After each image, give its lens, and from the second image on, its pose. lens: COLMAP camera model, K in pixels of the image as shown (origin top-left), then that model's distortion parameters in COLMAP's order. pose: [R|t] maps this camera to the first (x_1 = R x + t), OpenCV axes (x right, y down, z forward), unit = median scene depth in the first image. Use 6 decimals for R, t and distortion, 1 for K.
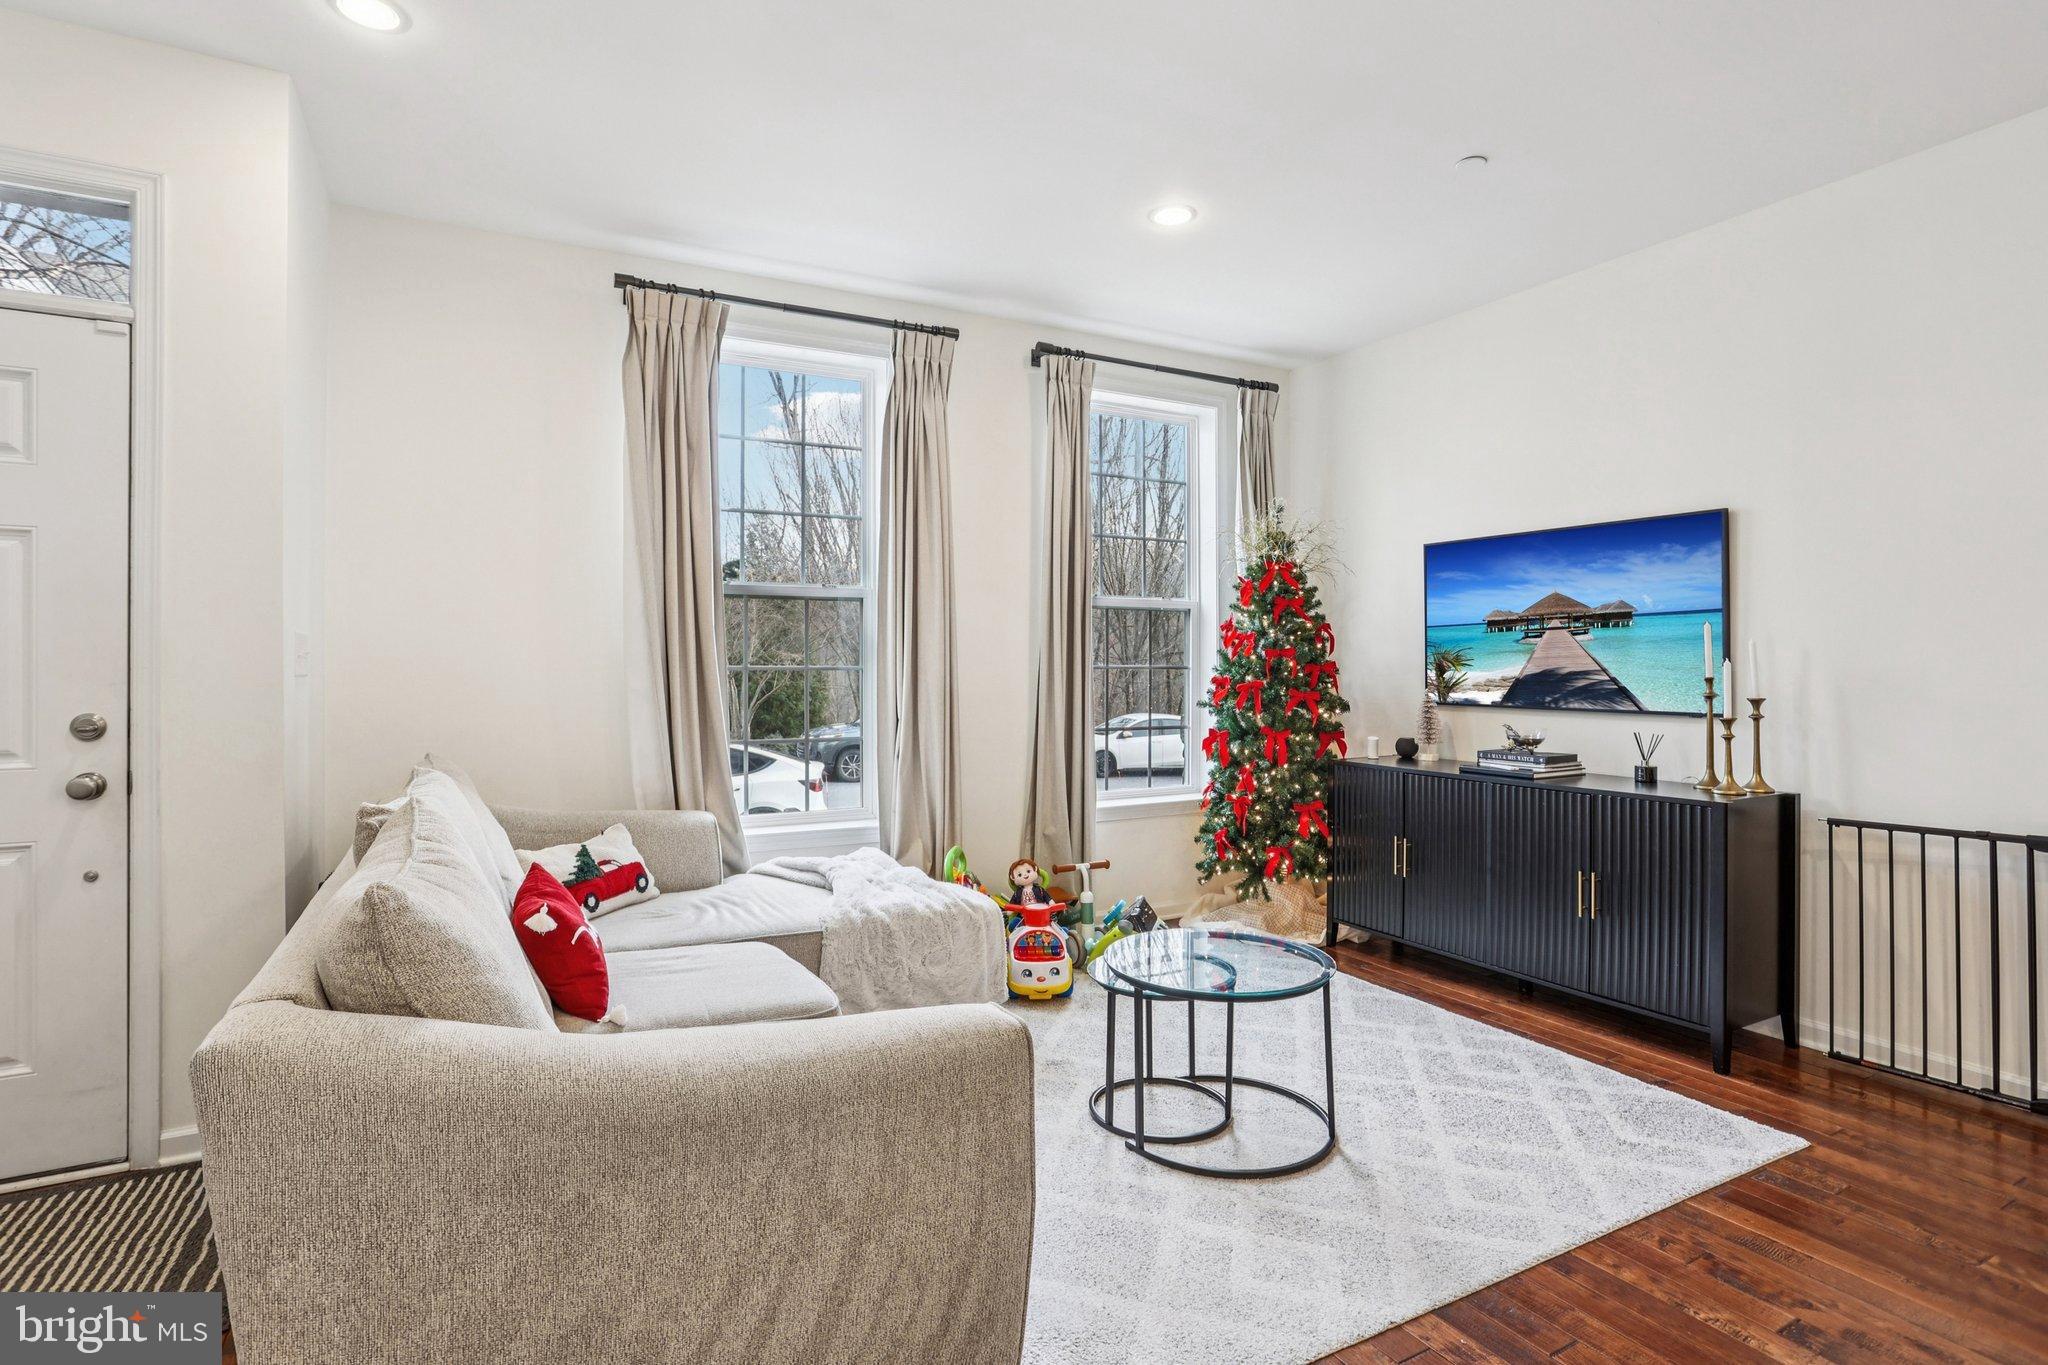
lens RADIAL K [[1003.3, 0, 999.2], [0, 1003.3, 675.7], [0, 0, 1]] dist [-0.053736, 0.000163]
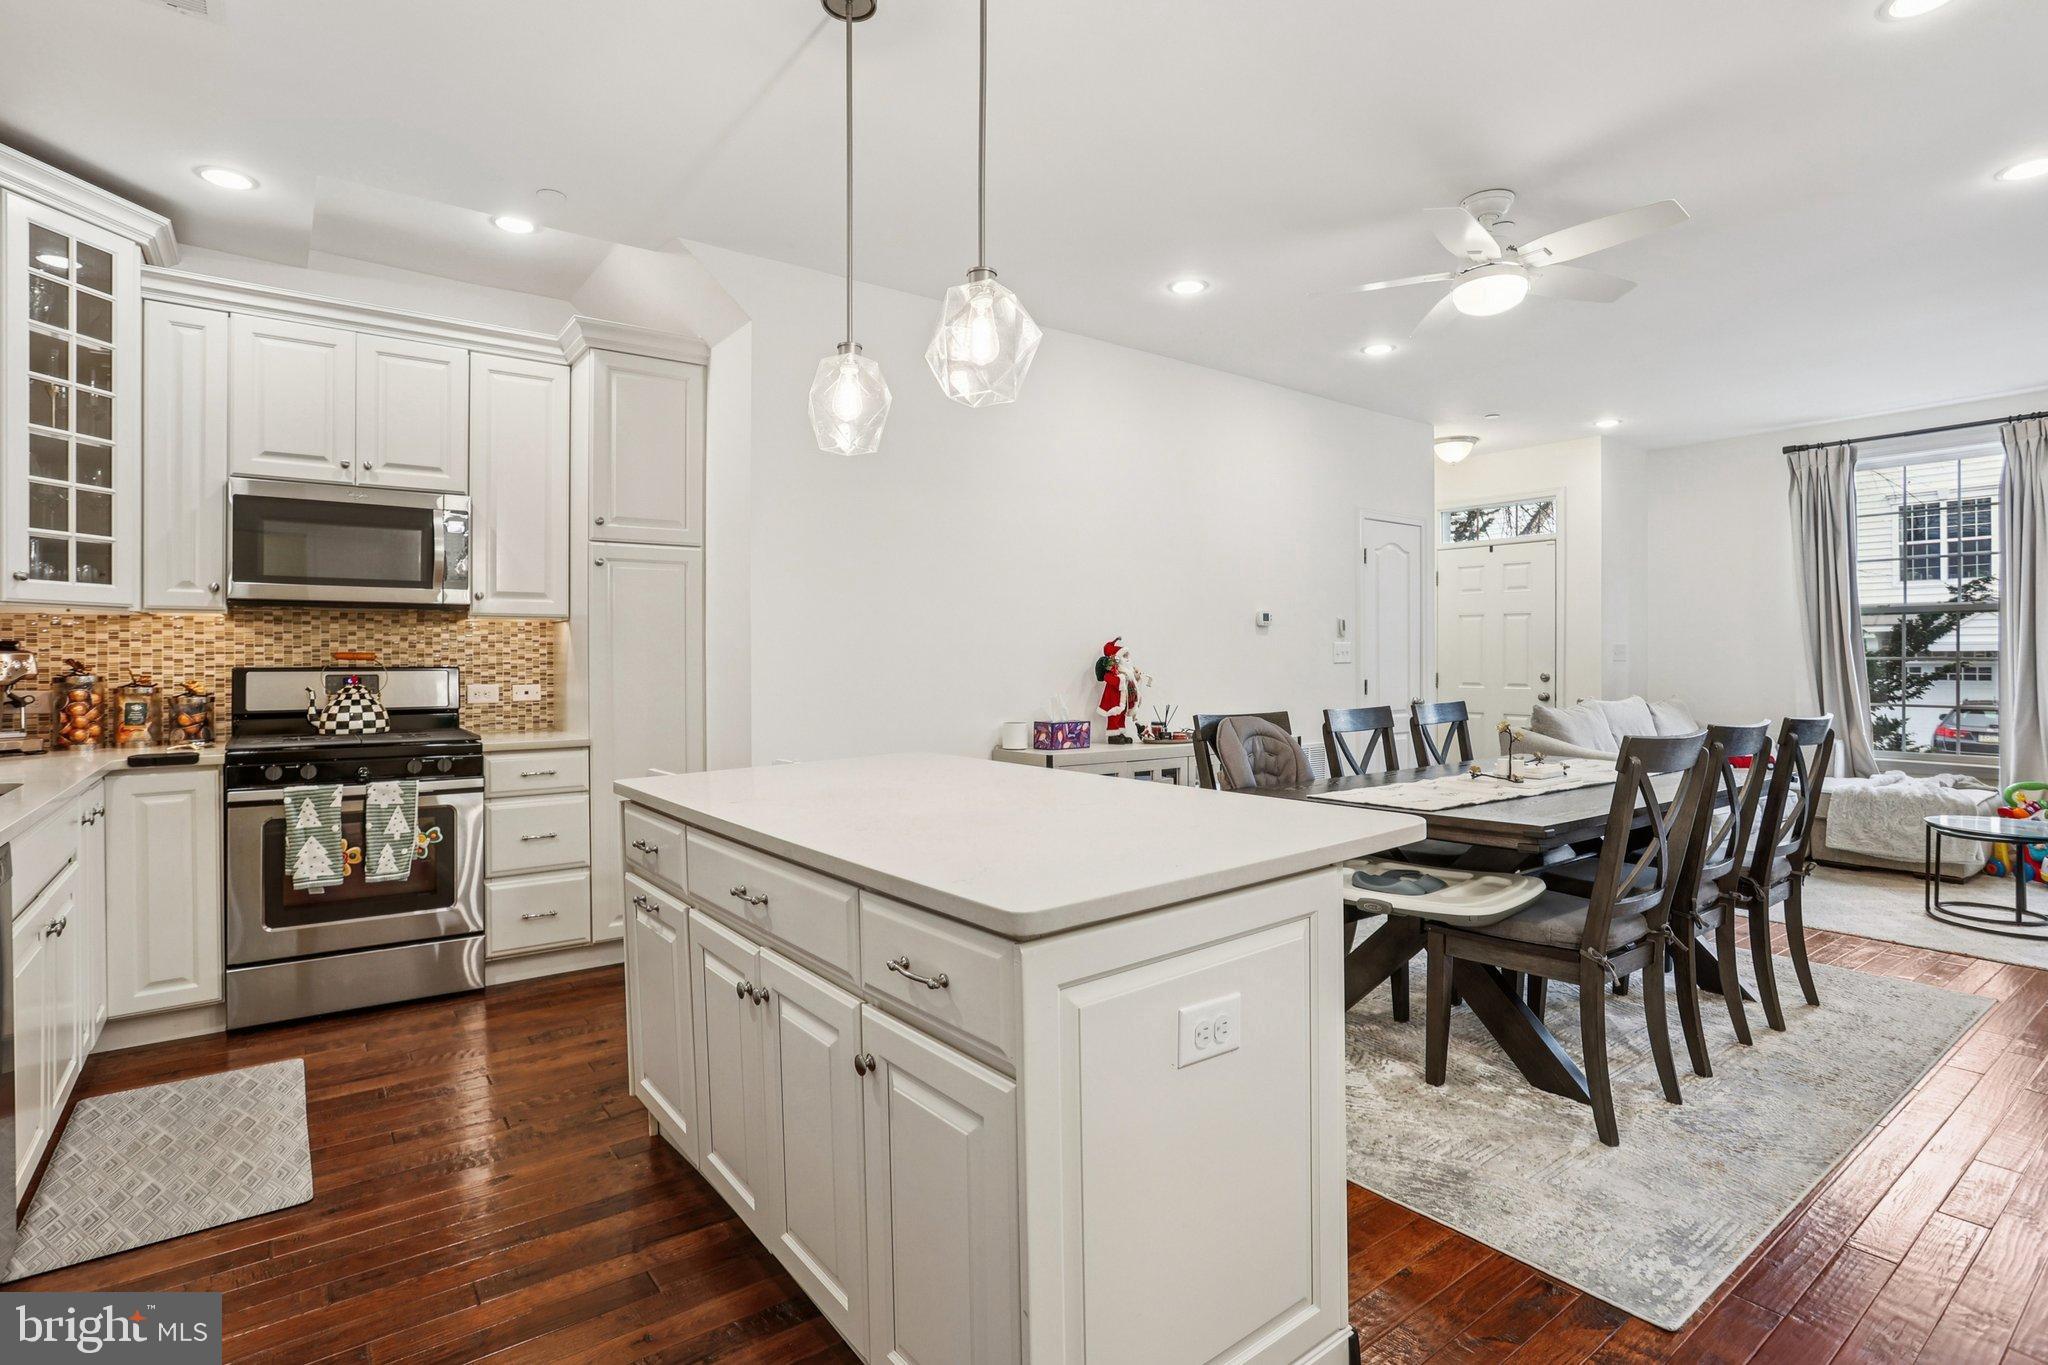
lens RADIAL K [[1023.5, 0, 1021.8], [0, 1023.5, 654.8], [0, 0, 1]] dist [-0.059863, 0.035414]
pose [[0.171601, -0.002547, -0.985163, 1.106811], [-0.013843, 0.999892, -0.004996, 0.013716], [0.985069, 0.014495, 0.171547, -0.667758]]
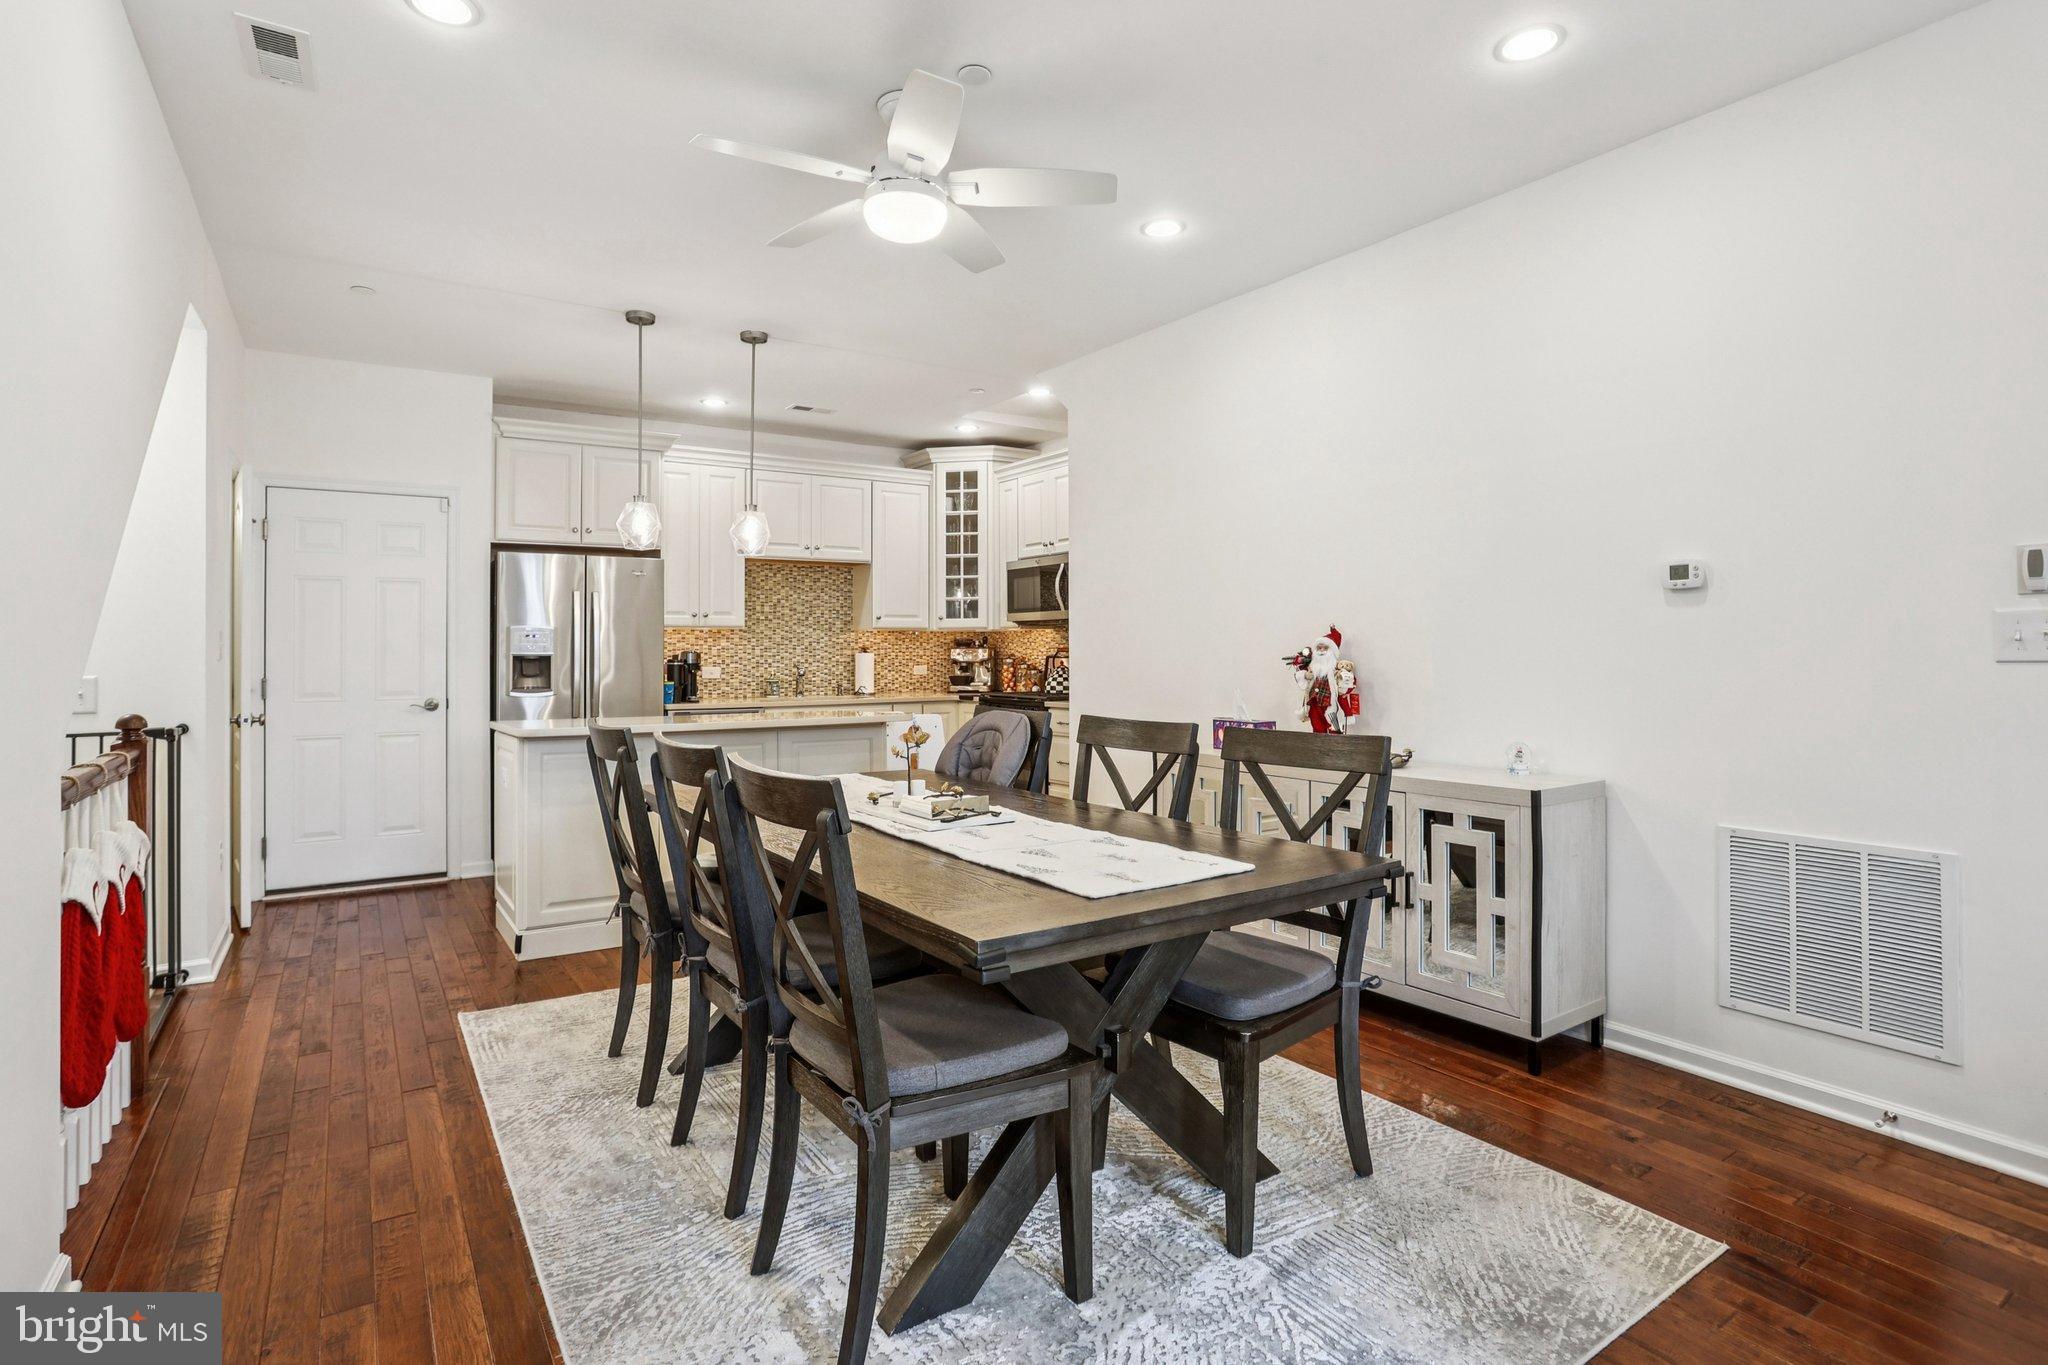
lens RADIAL K [[1046.9, 0, 986.4], [0, 1046.9, 635.4], [0, 0, 1]] dist [-0.007376, -0.000041]
pose [[-0.996468, 0.004384, -0.083858, 0.329577], [0.004393, 0.999990, 0.000084, -0.005918], [0.083857, -0.000285, -0.996478, 0.624475]]
